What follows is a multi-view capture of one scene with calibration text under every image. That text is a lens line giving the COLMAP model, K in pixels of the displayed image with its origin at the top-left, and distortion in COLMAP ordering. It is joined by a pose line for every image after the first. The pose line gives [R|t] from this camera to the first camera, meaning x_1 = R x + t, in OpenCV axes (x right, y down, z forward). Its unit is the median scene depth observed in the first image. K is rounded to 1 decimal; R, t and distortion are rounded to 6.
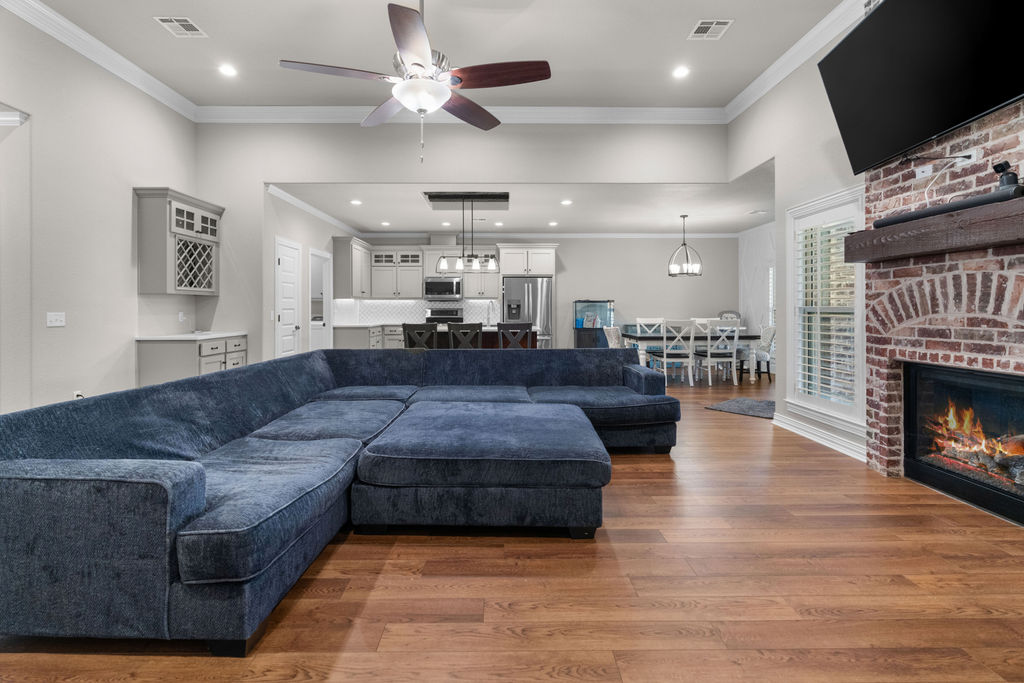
lens RADIAL K [[473.4, 0, 504.6], [0, 473.4, 308.8], [0, 0, 1]] dist [-0.013225, 0.005217]
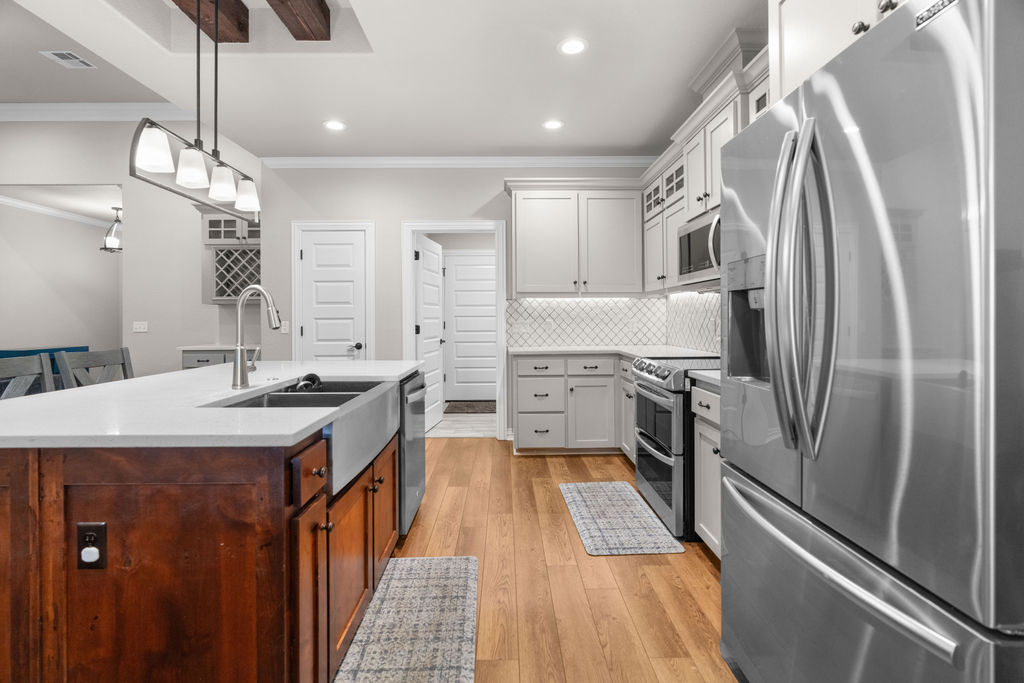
lens RADIAL K [[468.6, 0, 509.7], [0, 468.6, 321.2], [0, 0, 1]] dist [-0.010876, 0.000330]
pose [[0.006250, 0.009045, -0.999940, 0.450478], [0.005591, 0.999943, 0.009080, 0.000557], [0.999965, -0.005648, 0.006199, 2.284574]]
